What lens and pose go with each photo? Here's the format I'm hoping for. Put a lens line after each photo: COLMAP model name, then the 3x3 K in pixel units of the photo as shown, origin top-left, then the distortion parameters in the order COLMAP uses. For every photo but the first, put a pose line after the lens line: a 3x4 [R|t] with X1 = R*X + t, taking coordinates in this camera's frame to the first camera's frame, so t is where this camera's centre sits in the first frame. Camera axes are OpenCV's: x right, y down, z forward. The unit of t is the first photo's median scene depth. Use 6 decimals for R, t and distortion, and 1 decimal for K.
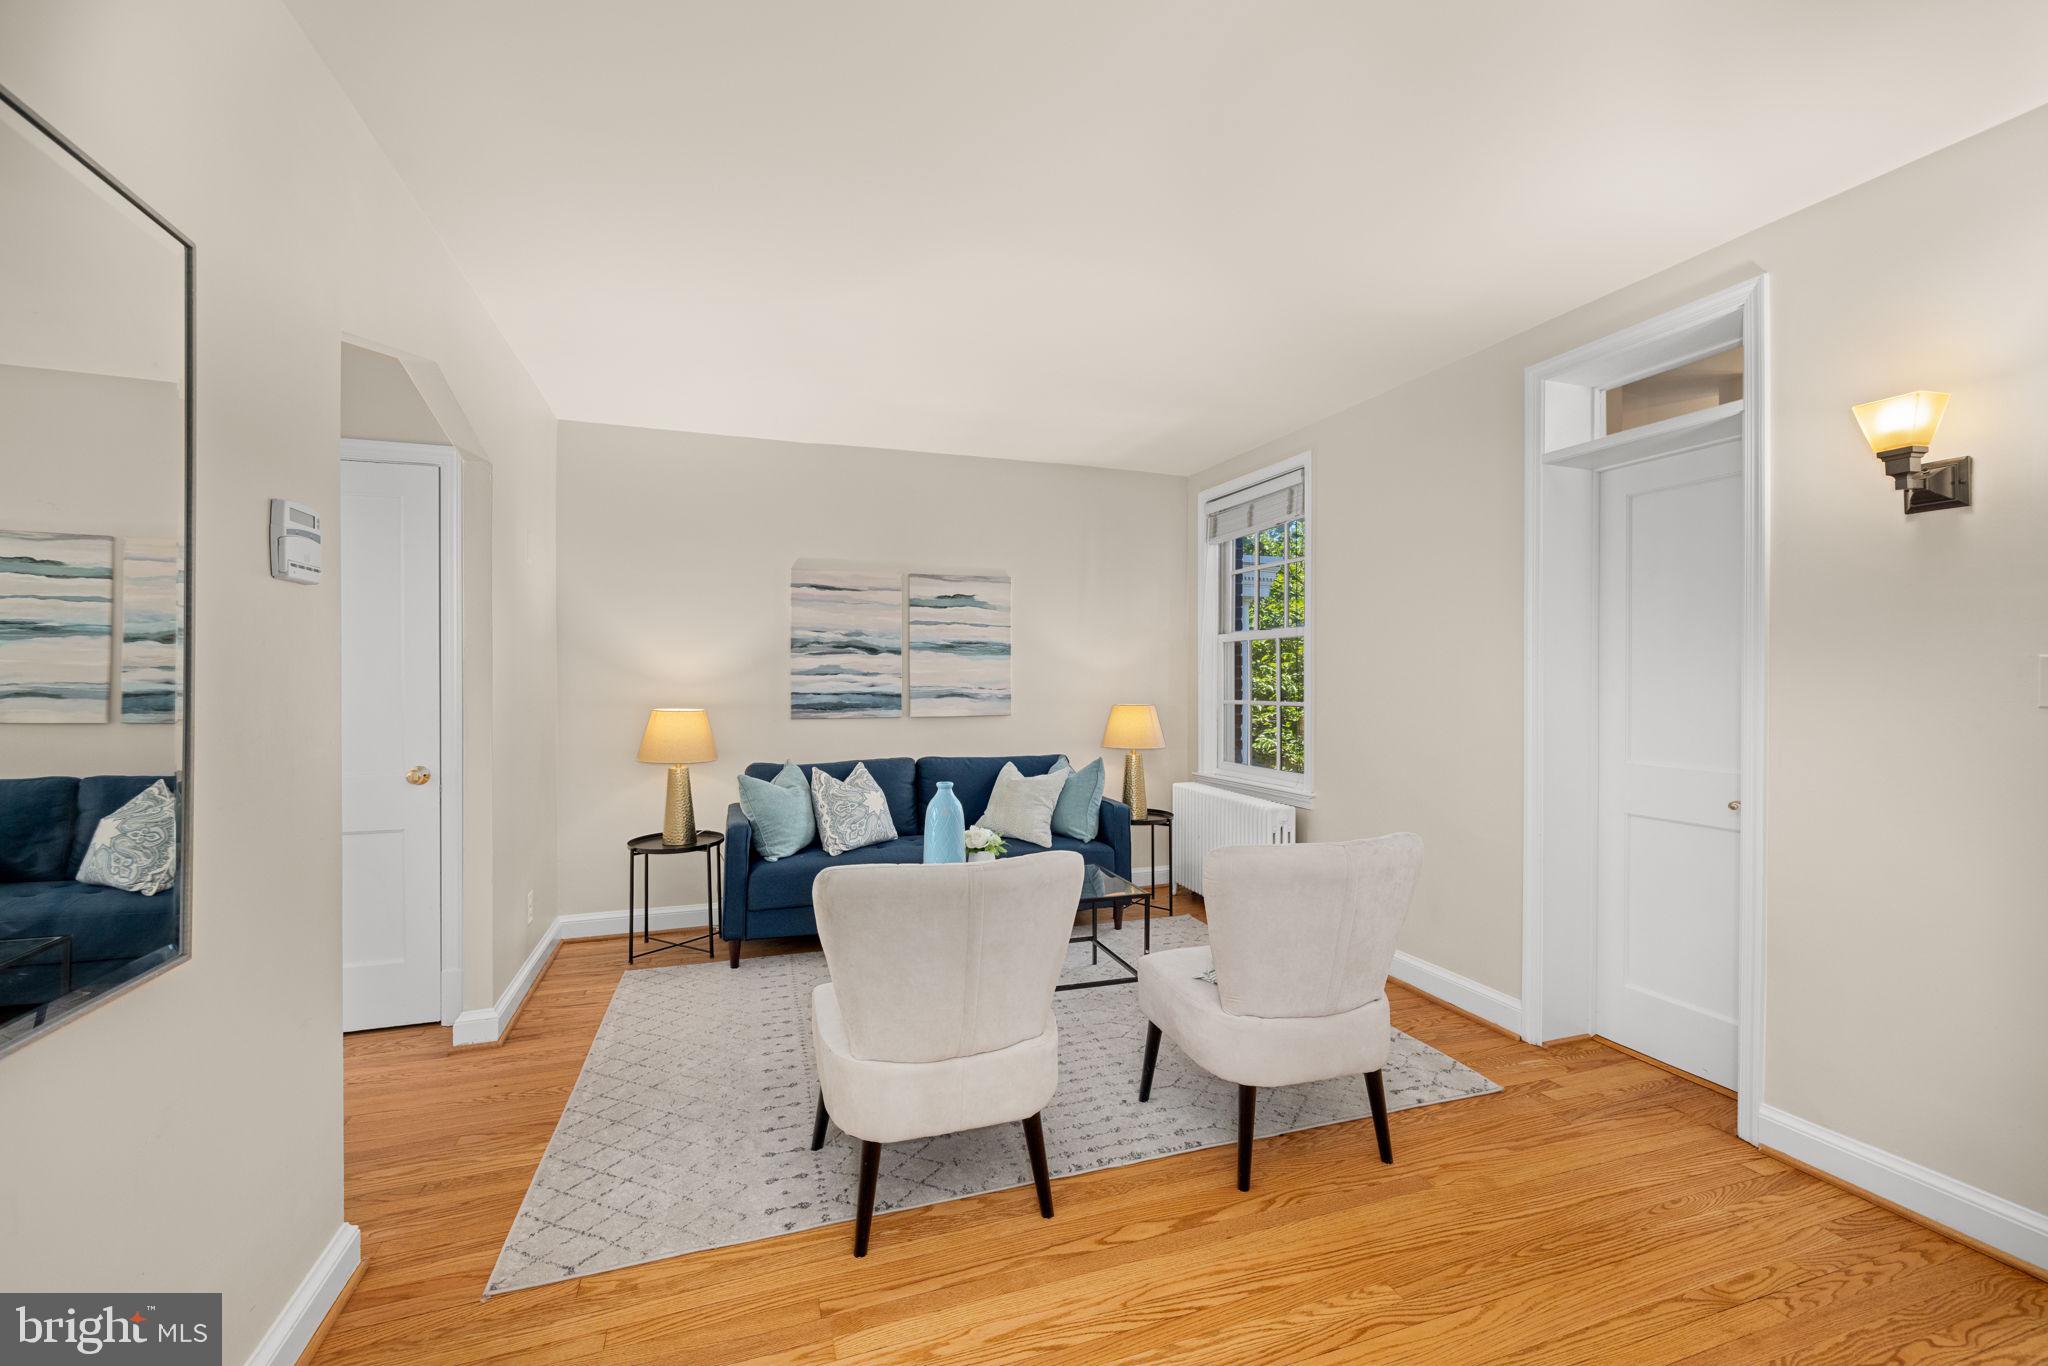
lens RADIAL K [[863.7, 0, 1037.0], [0, 863.7, 675.3], [0, 0, 1]] dist [-0.001872, 0.000686]
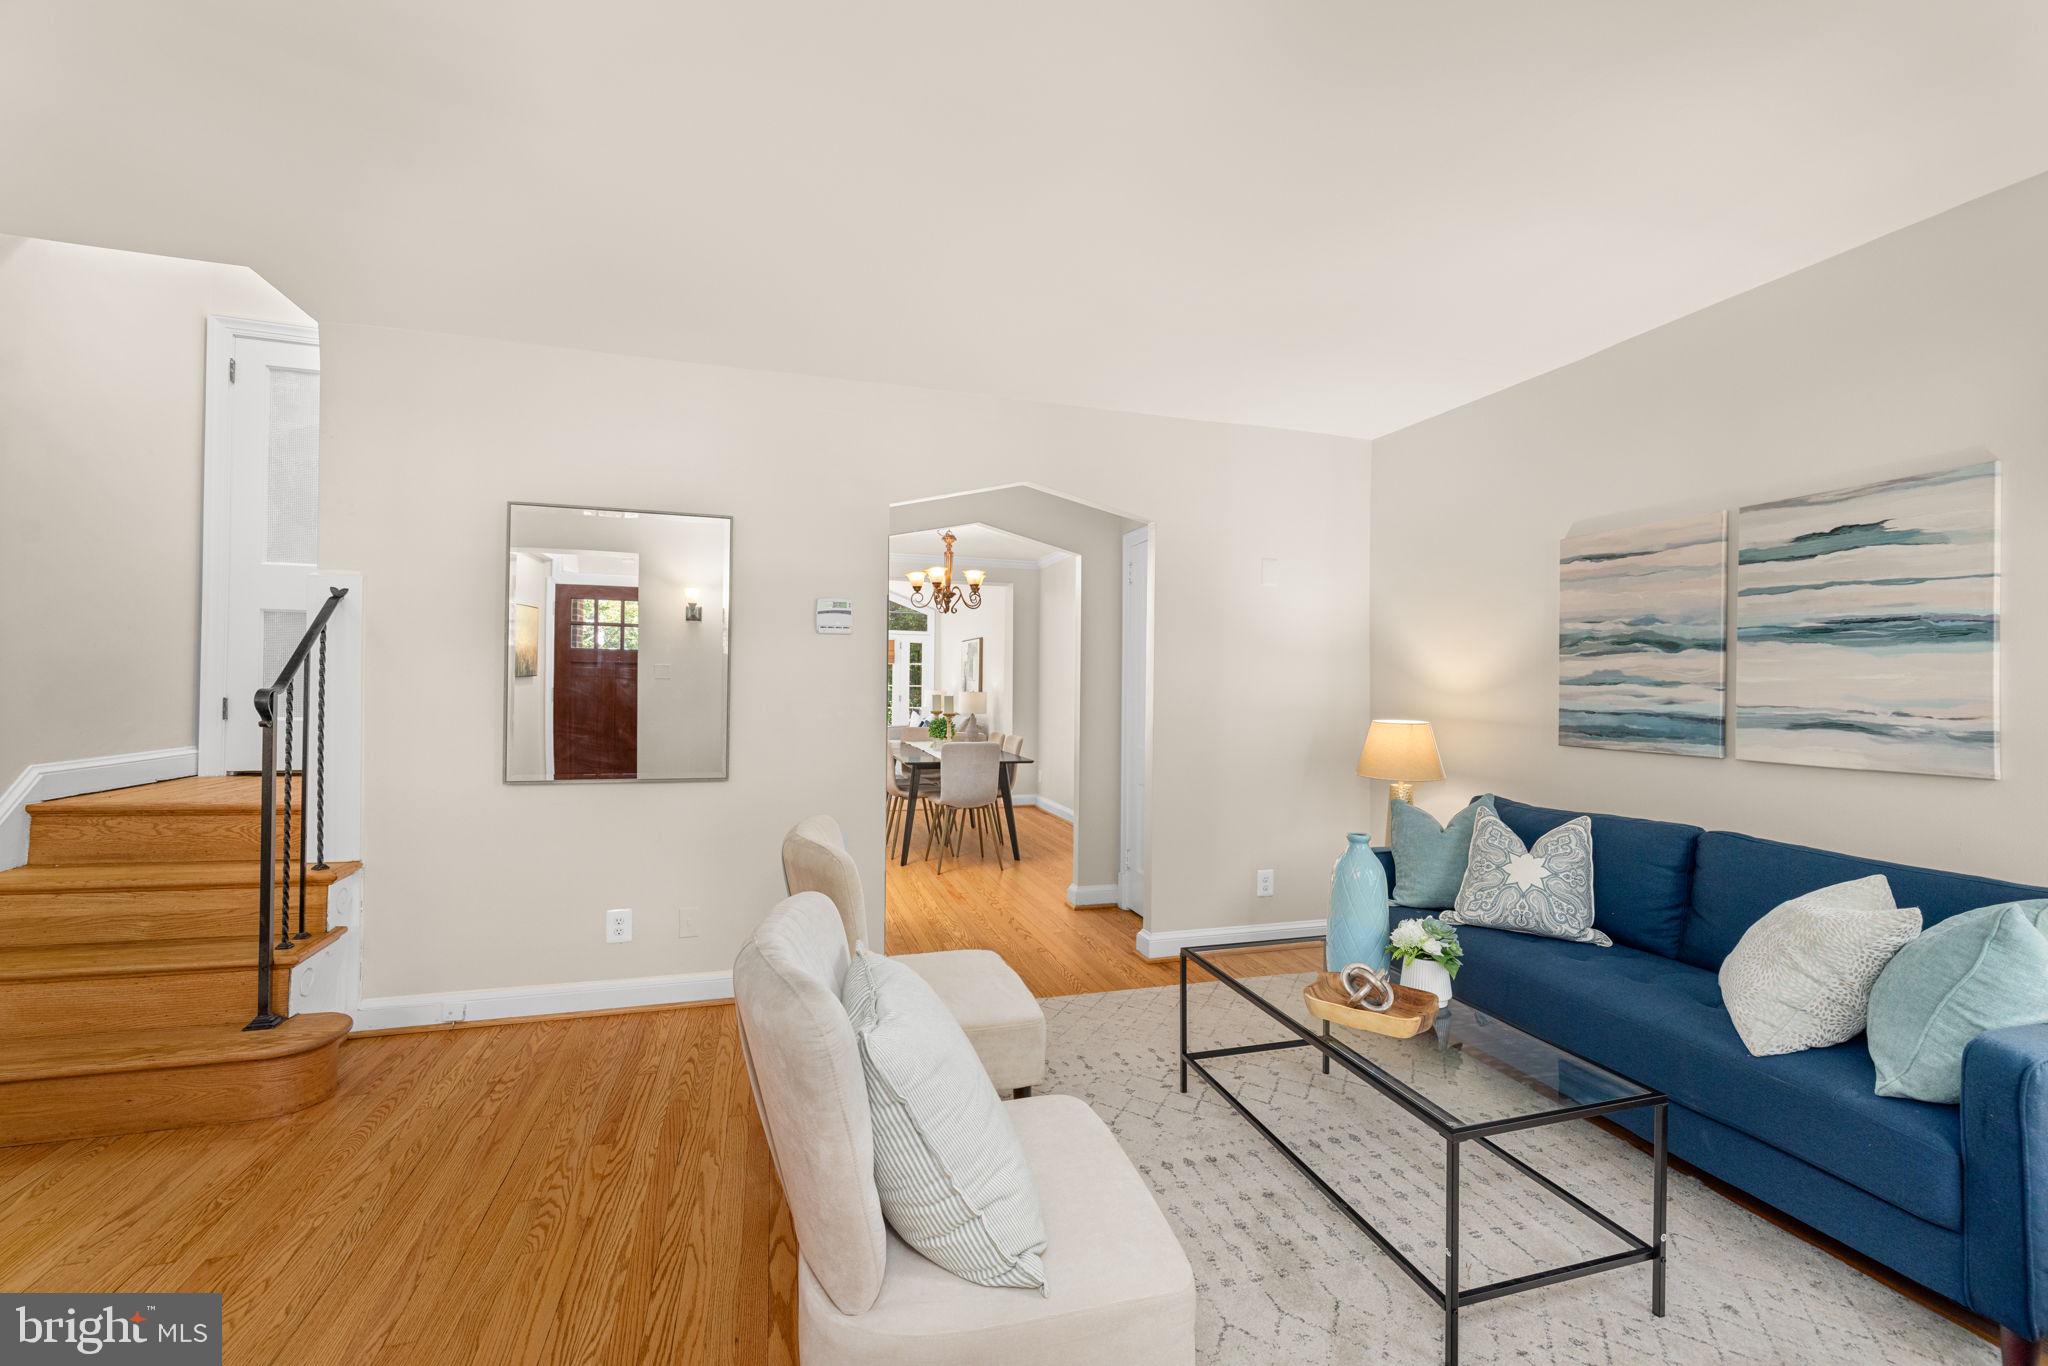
lens RADIAL K [[863.7, 0, 1026.6], [0, 863.7, 679.3], [0, 0, 1]] dist [-0.001872, 0.000686]
pose [[-0.064483, -0.006222, -0.997899, 0.455467], [-0.012046, 0.999913, -0.005456, 0.004251], [0.997846, 0.011669, -0.064552, 0.578284]]
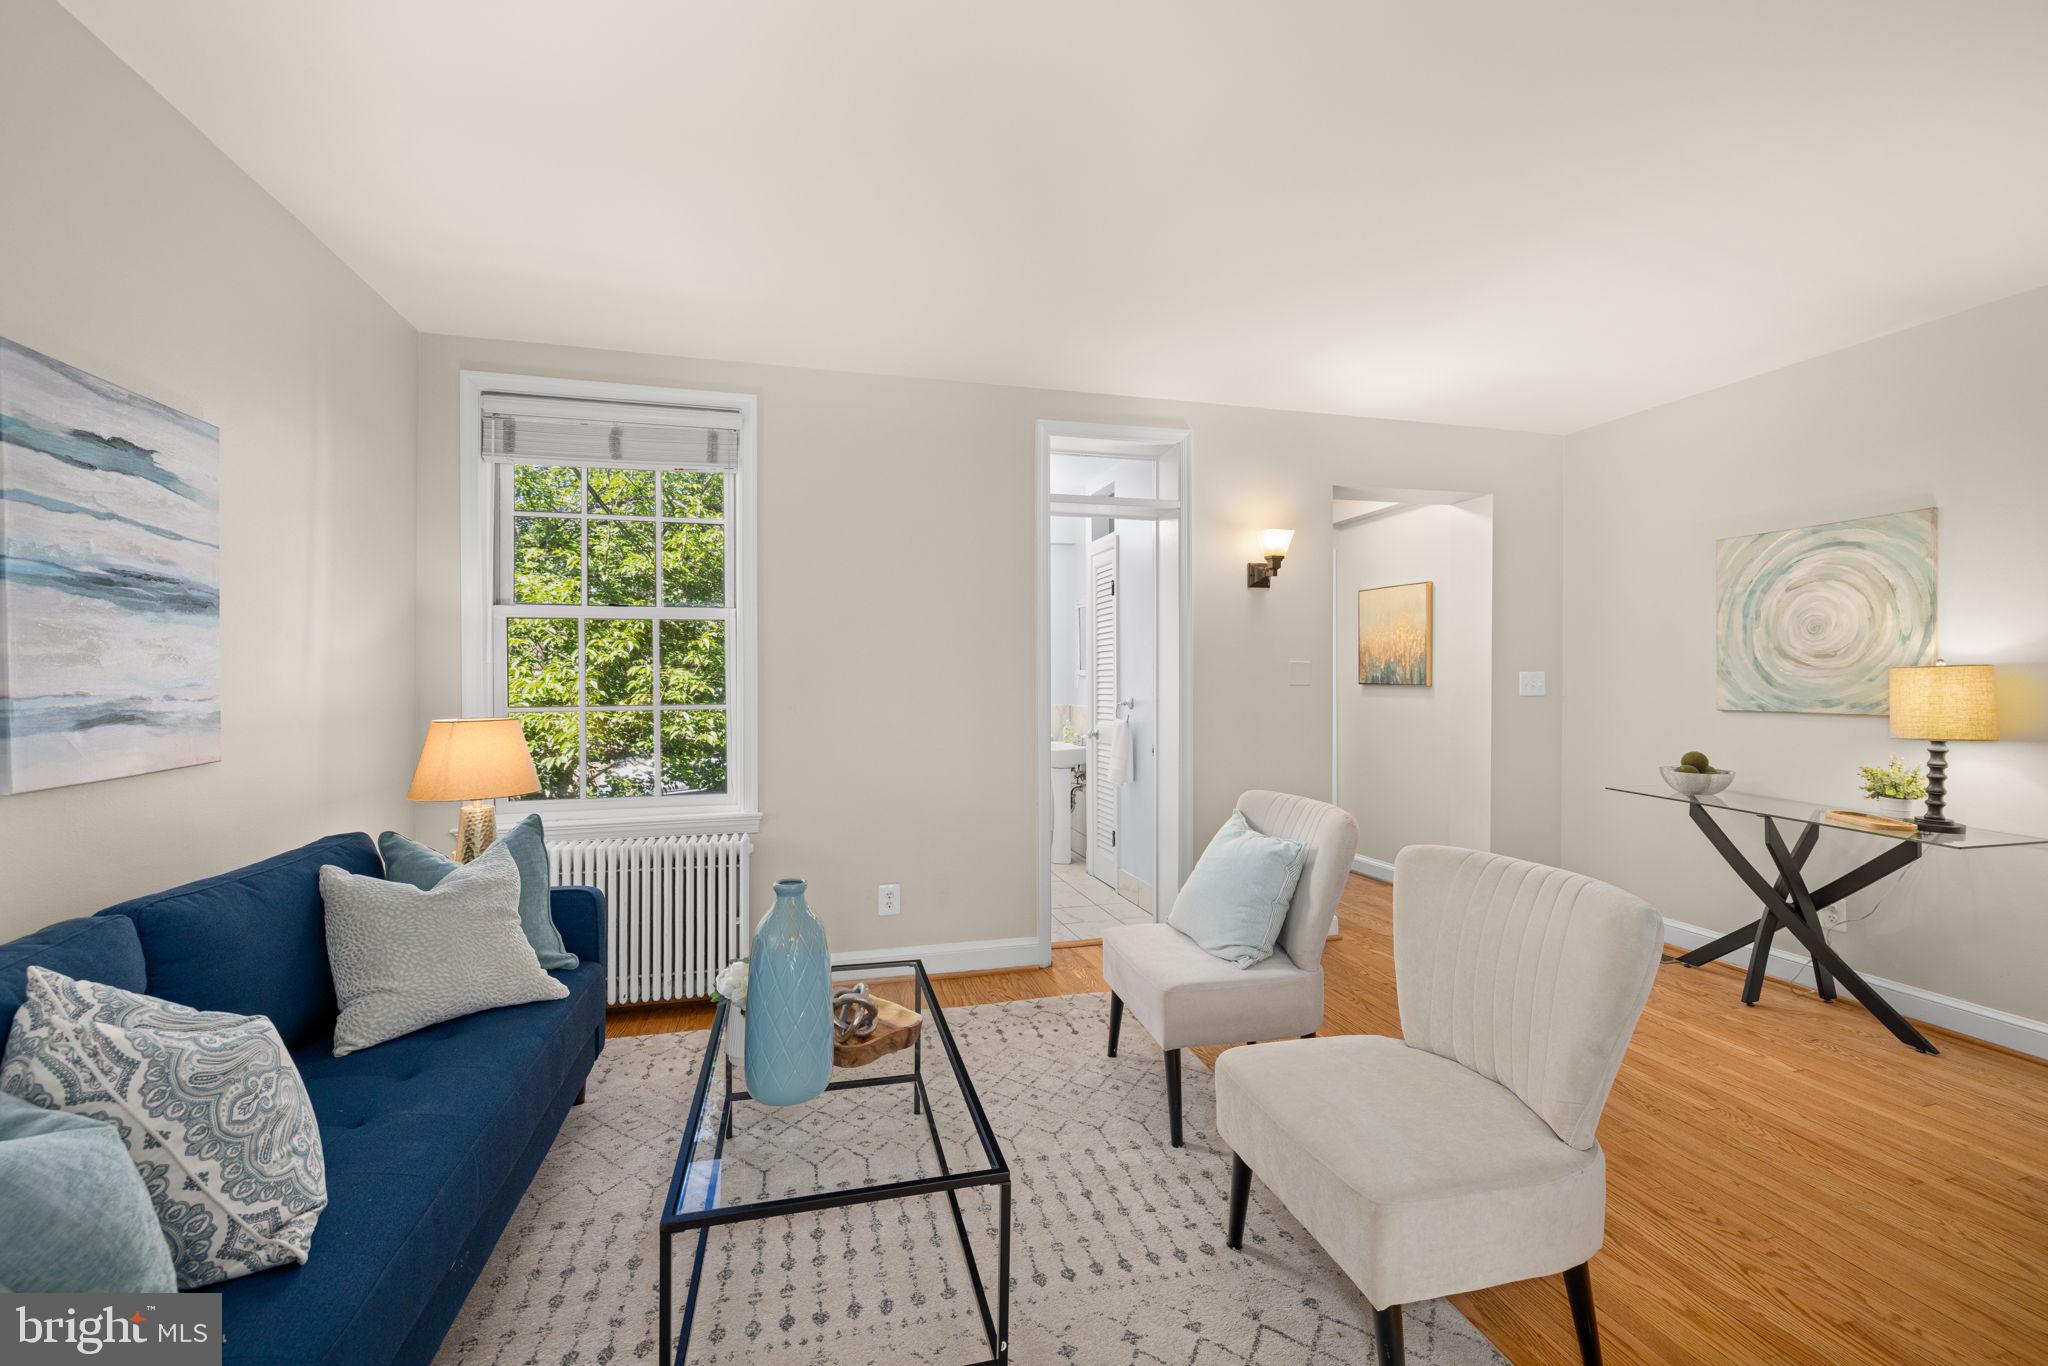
lens RADIAL K [[863.7, 0, 1041.4], [0, 863.7, 677.5], [0, 0, 1]] dist [-0.001872, 0.000686]
pose [[0.073670, 0.002777, 0.997279, -0.435134], [0.000242, 0.999996, -0.002803, 0.007025], [-0.997283, 0.000448, 0.073669, 0.613049]]
